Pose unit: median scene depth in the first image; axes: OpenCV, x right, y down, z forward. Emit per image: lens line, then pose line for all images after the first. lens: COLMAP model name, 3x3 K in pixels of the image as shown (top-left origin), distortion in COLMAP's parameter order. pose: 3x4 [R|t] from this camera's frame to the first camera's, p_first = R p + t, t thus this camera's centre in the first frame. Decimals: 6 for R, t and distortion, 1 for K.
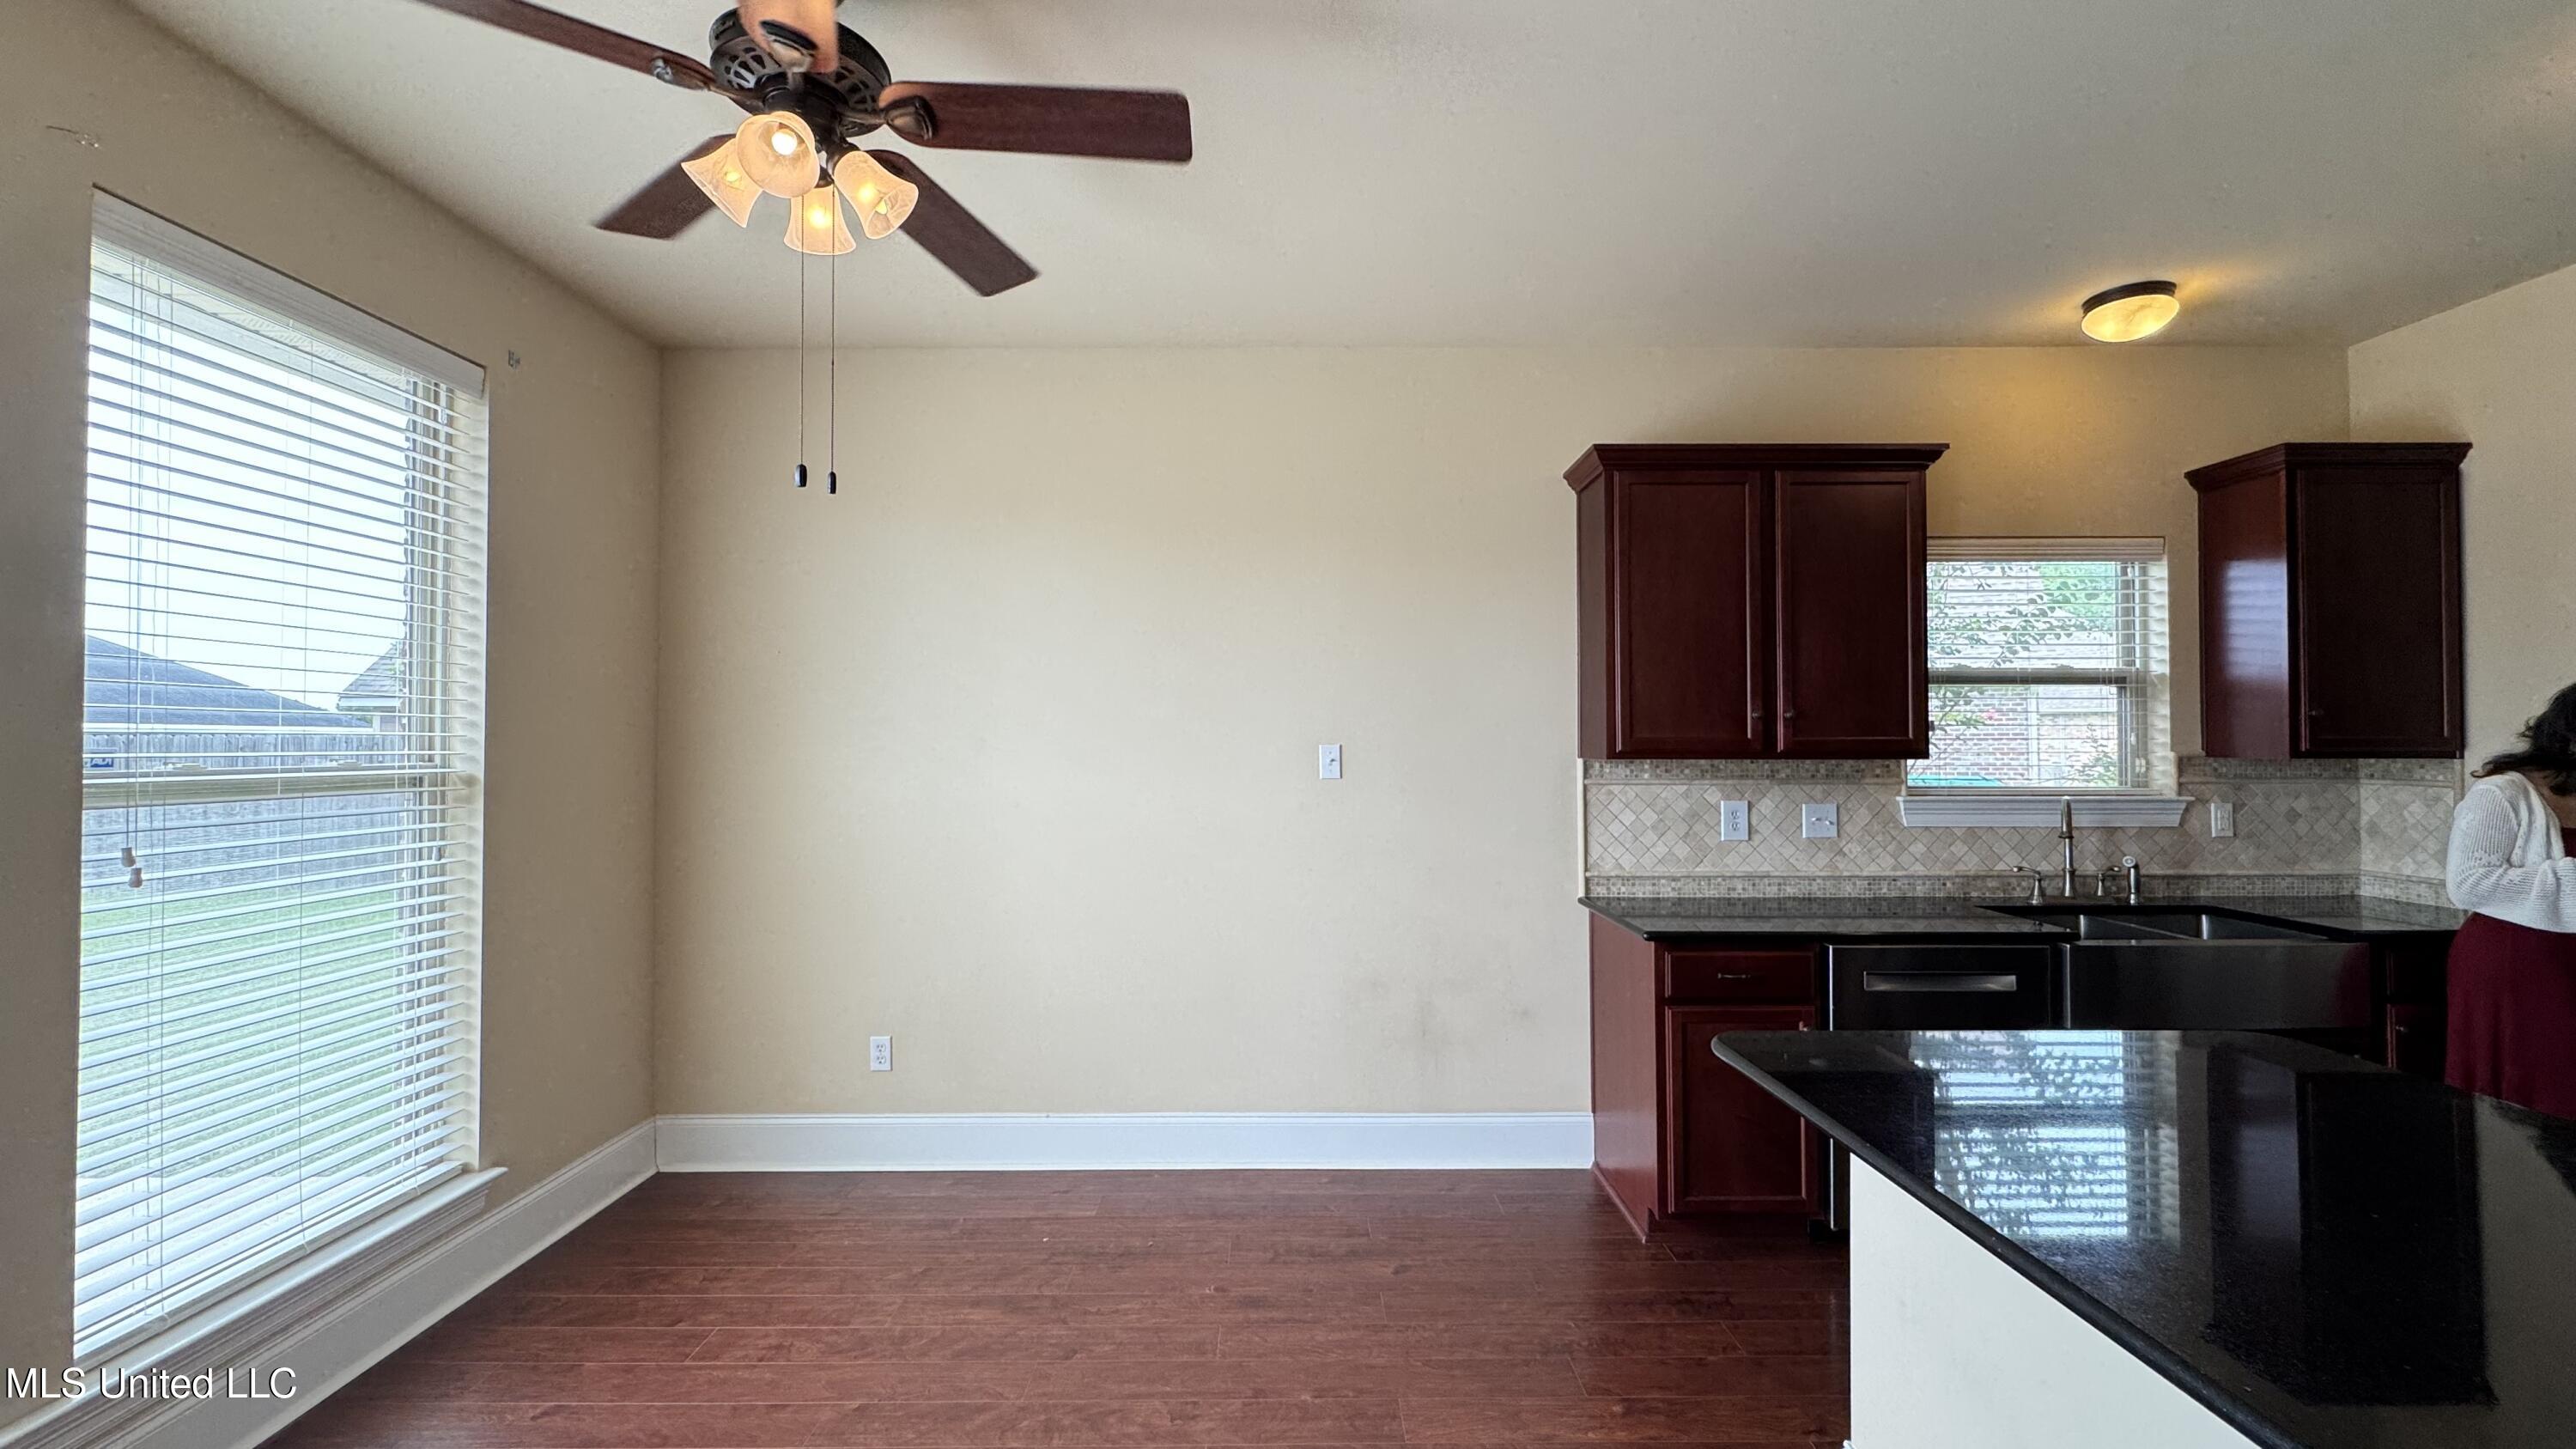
lens RADIAL K [[1031.5, 0, 1288.0], [0, 1031.5, 724.5], [0, 0, 1]] dist [0.001705, 0.000445]
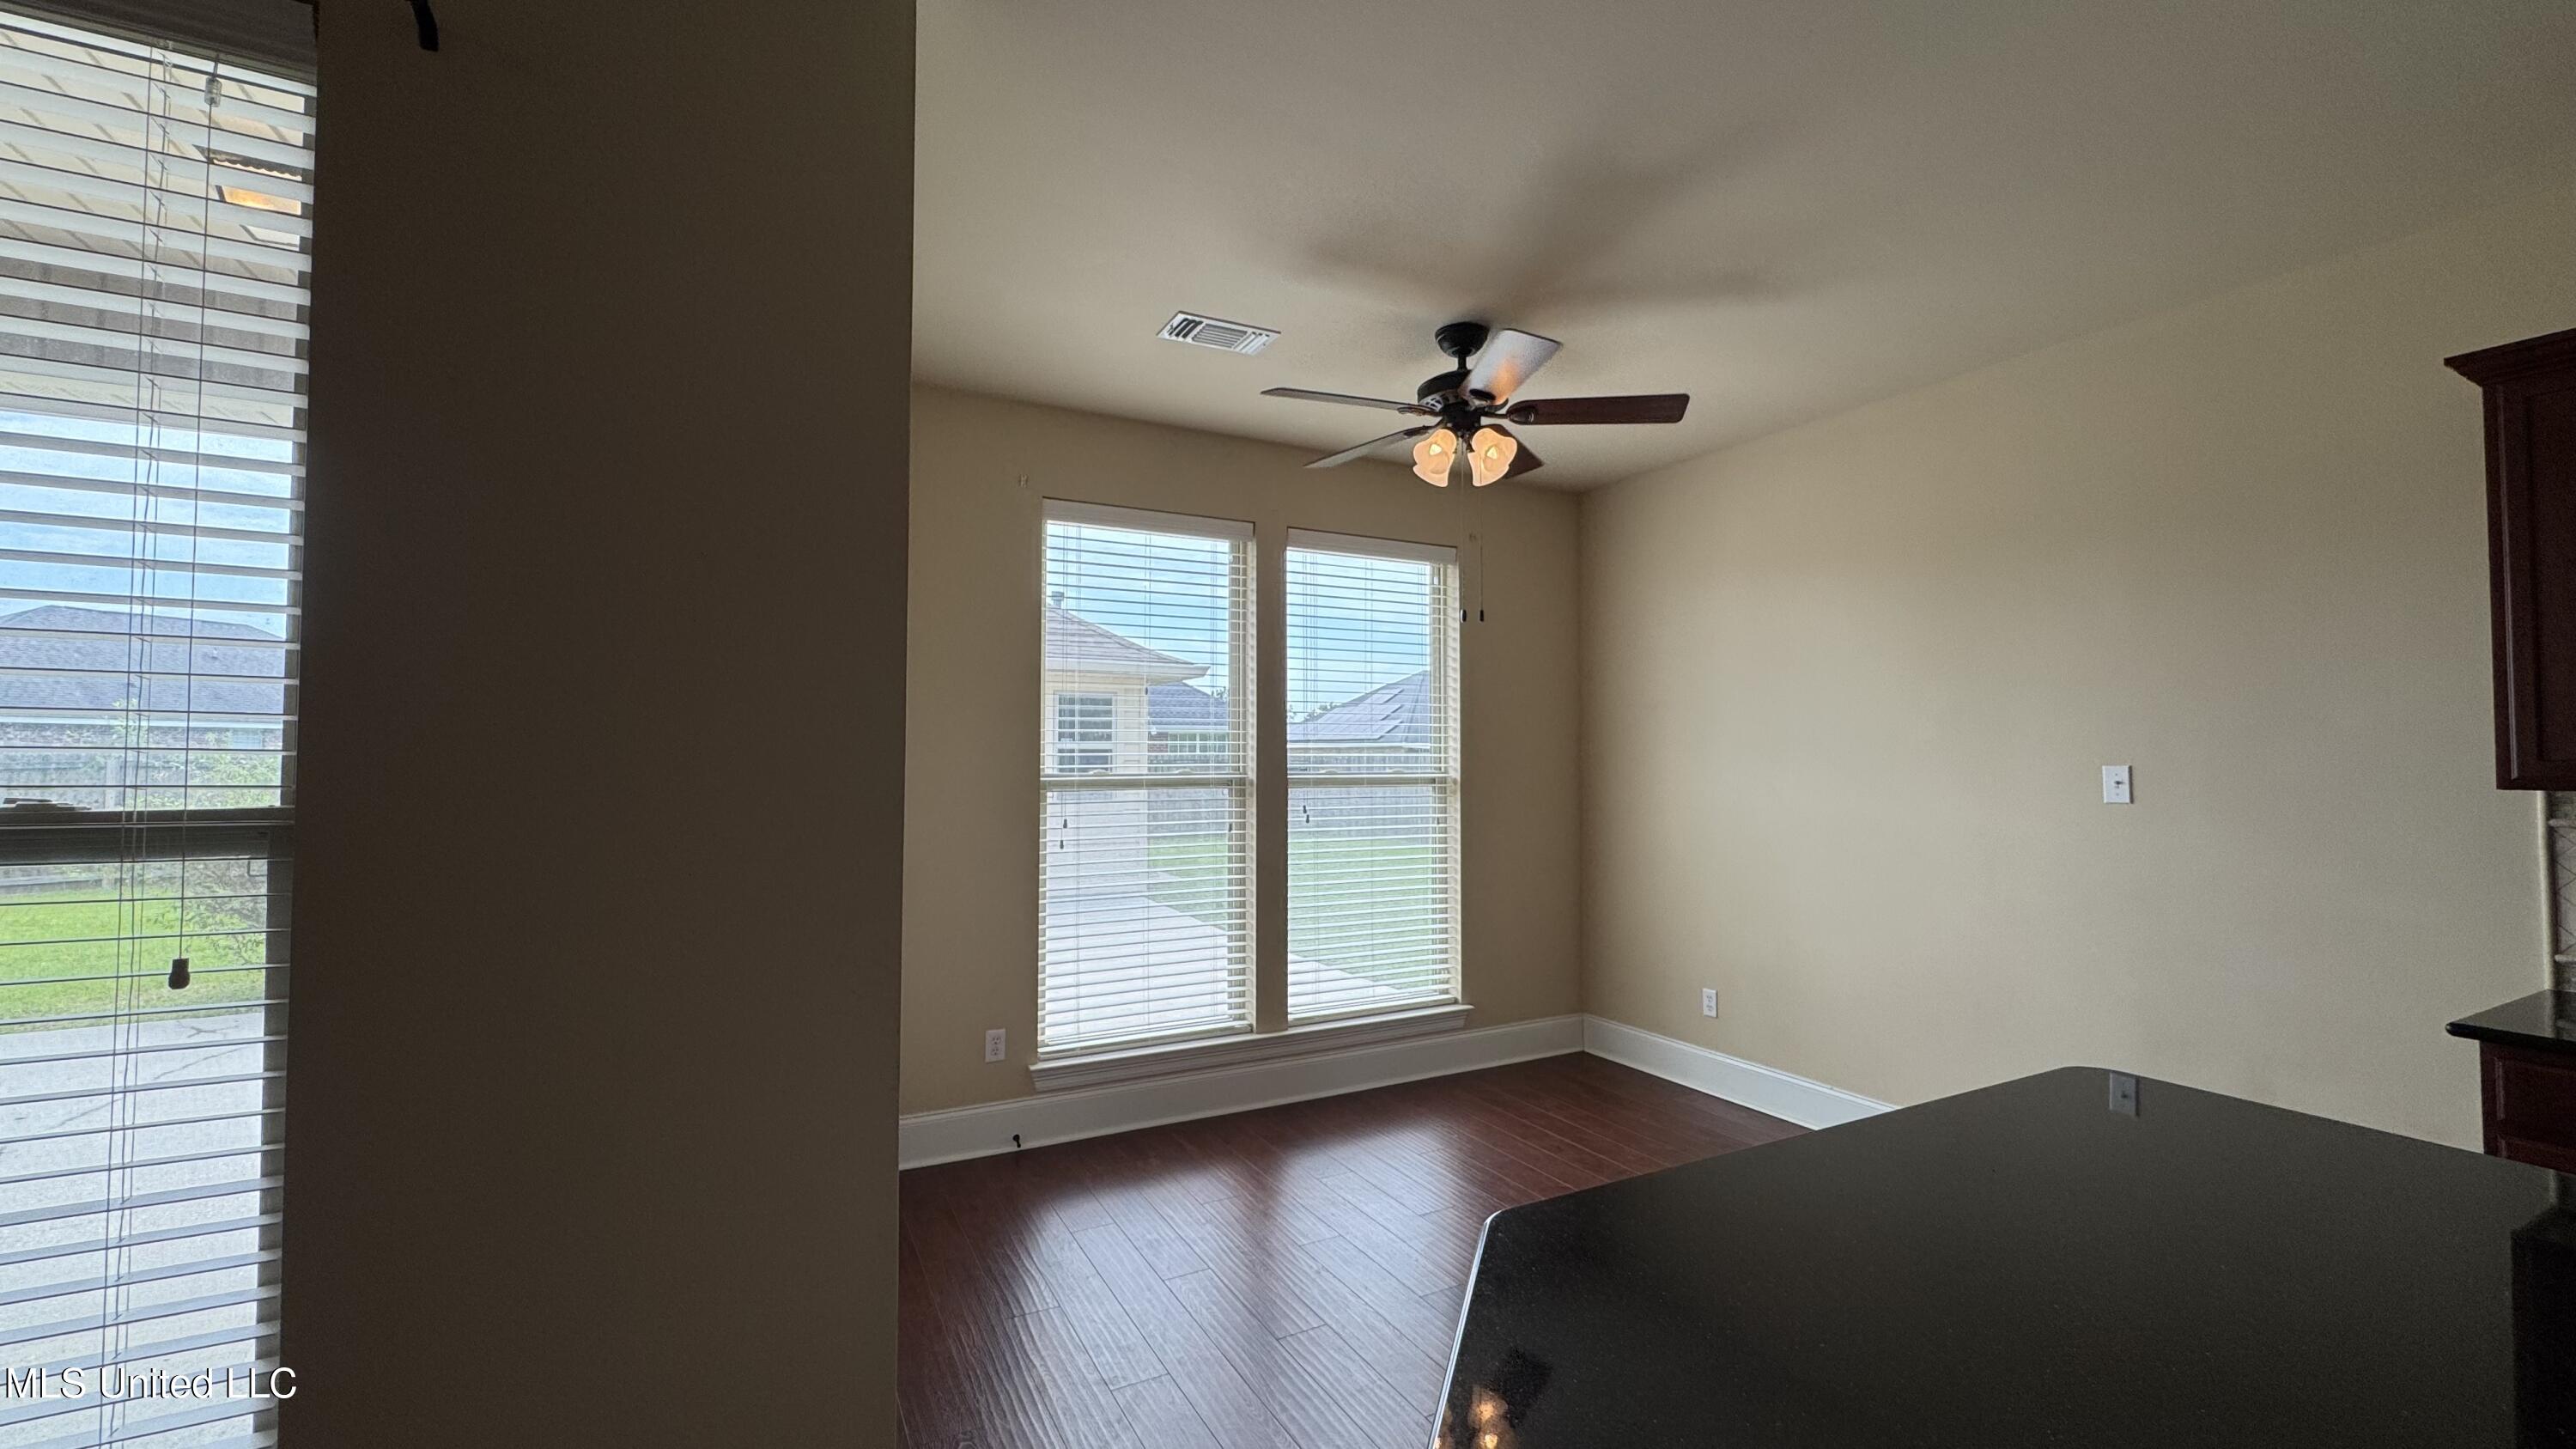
lens RADIAL K [[1031.5, 0, 1288.0], [0, 1031.5, 724.5], [0, 0, 1]] dist [0.001705, 0.000445]
pose [[0.472767, -0.025433, -0.880820, 0.510326], [0.014922, 0.999671, -0.020855, -0.008452], [0.881061, -0.003284, 0.472991, -0.070293]]
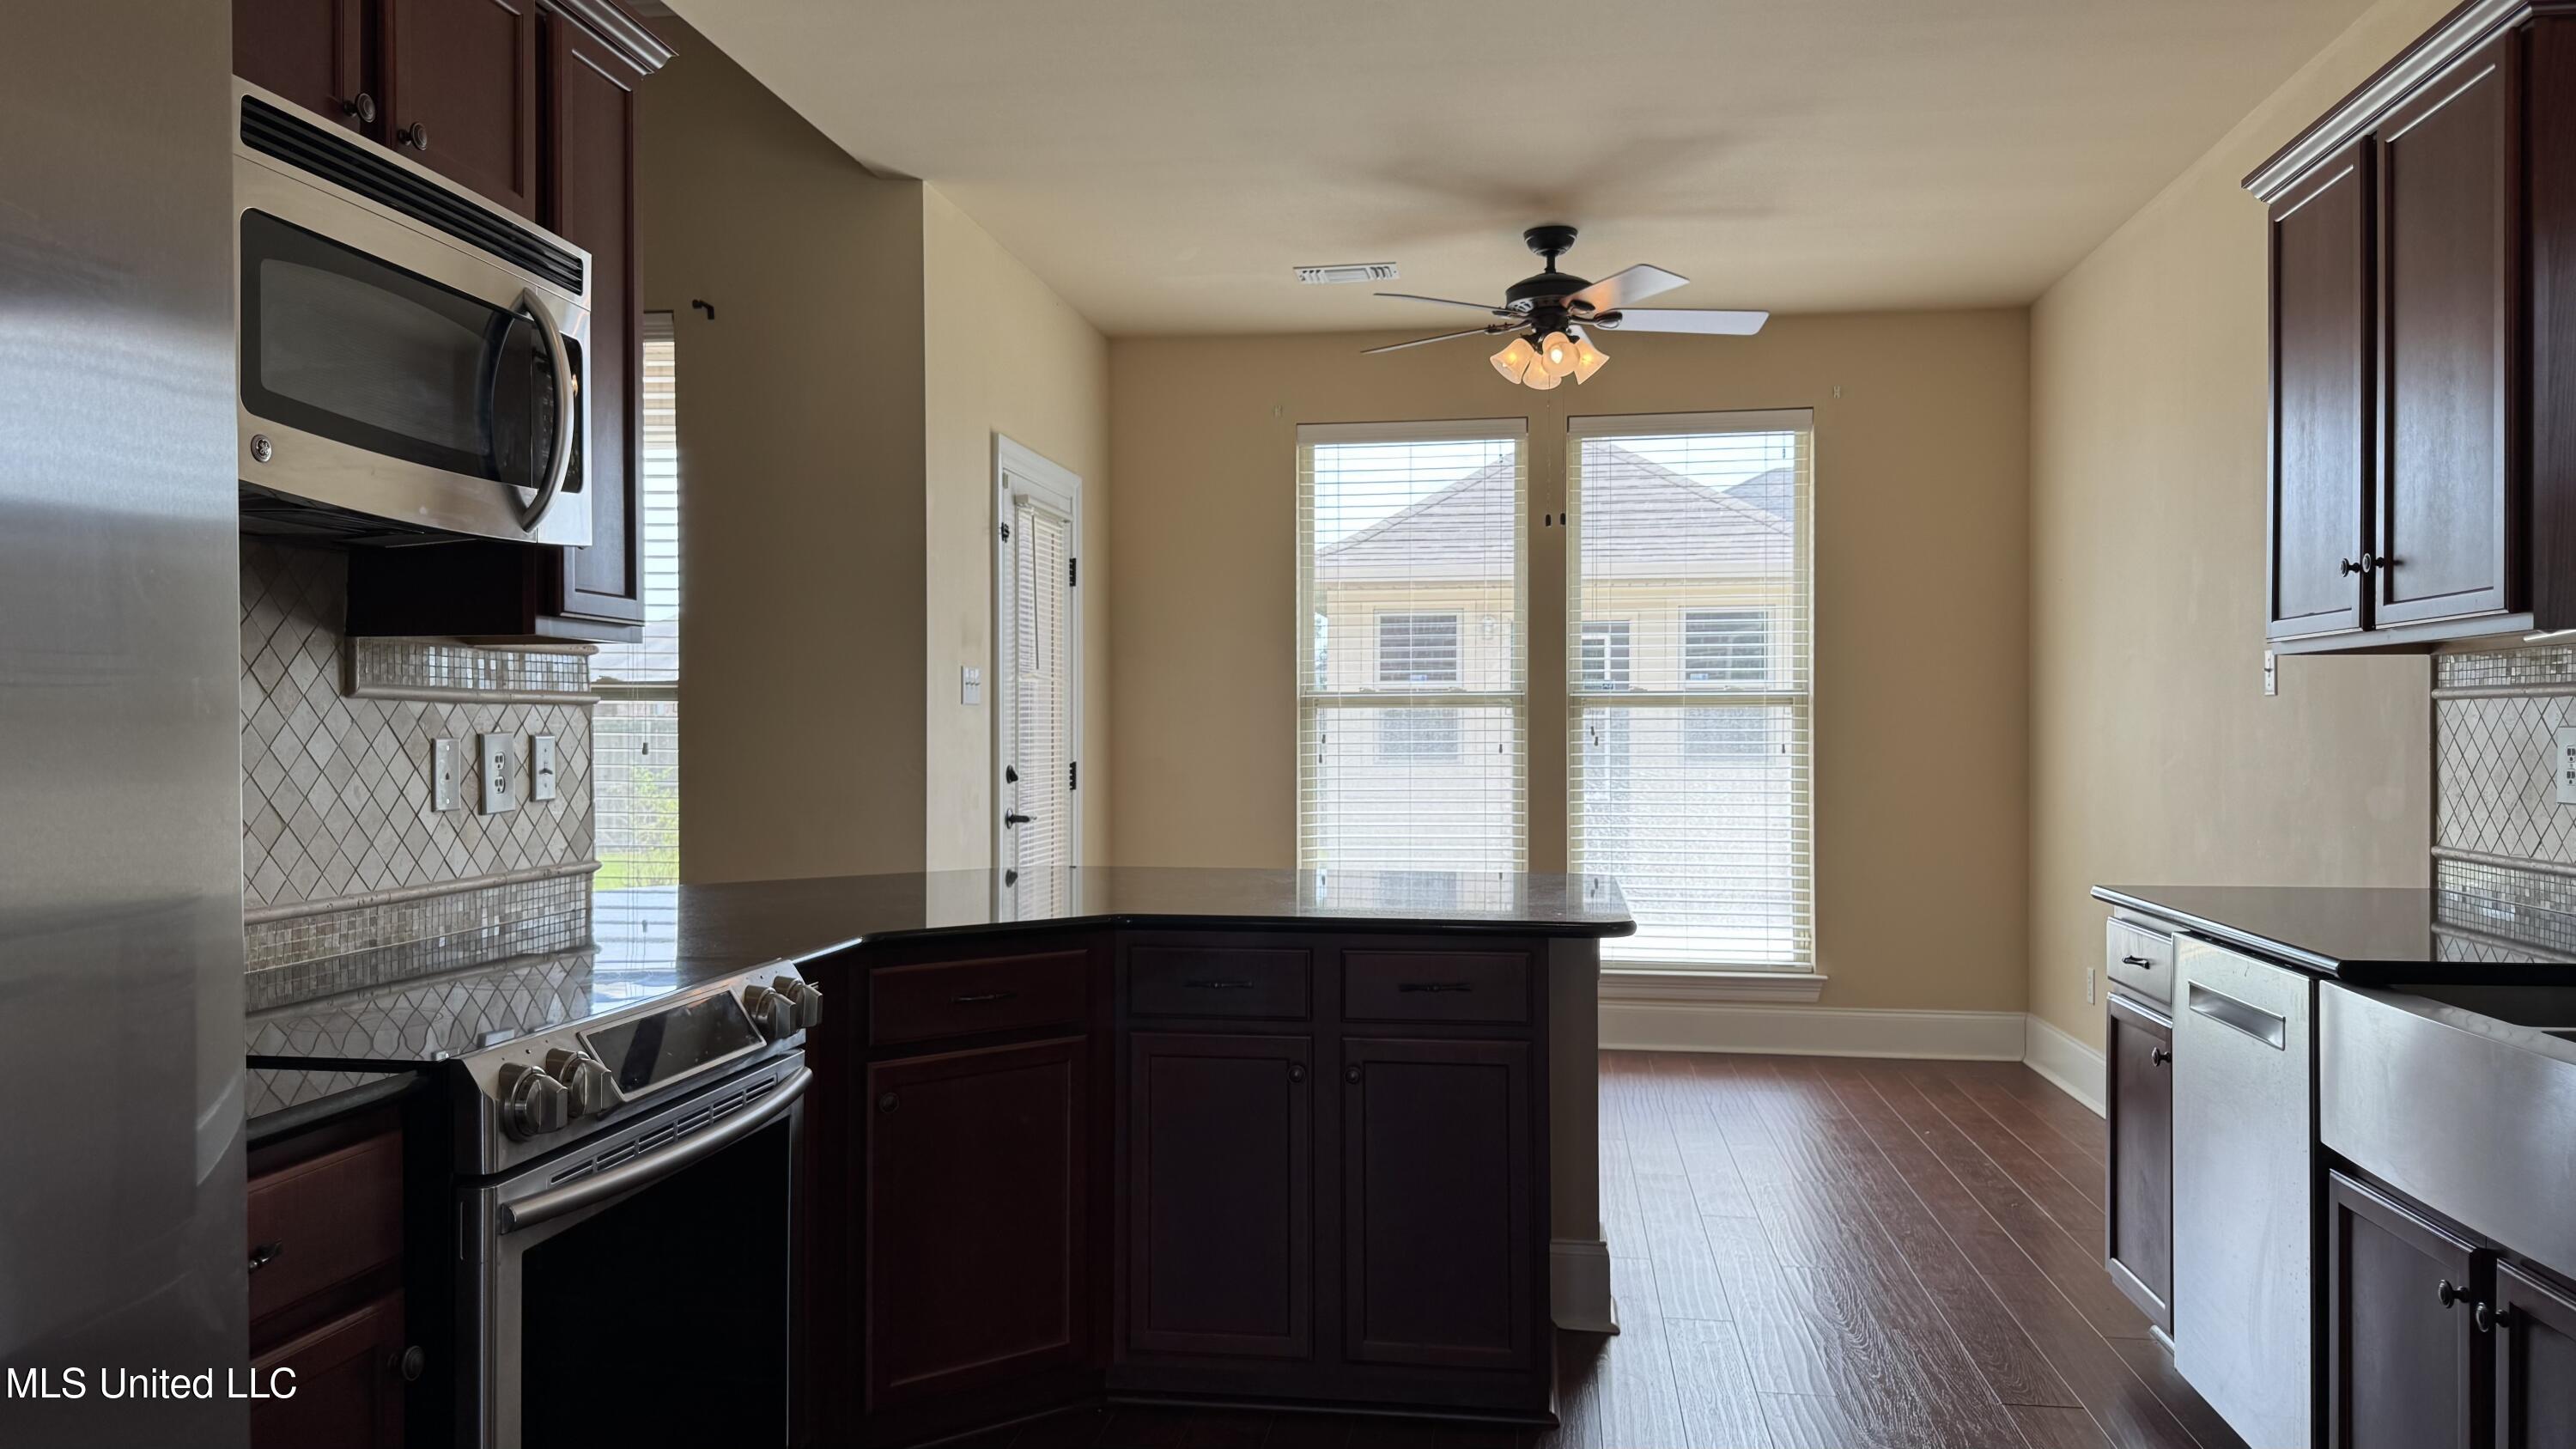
lens RADIAL K [[1808.4, 0, 1290.1], [0, 1808.4, 743.6], [0, 0, 1]] dist [0.076683, -0.115890]
pose [[-0.142326, 0.011411, -0.989754, 1.439896], [0.021404, 0.999735, 0.008448, 0.062642], [0.989588, -0.019982, -0.142533, 0.515685]]
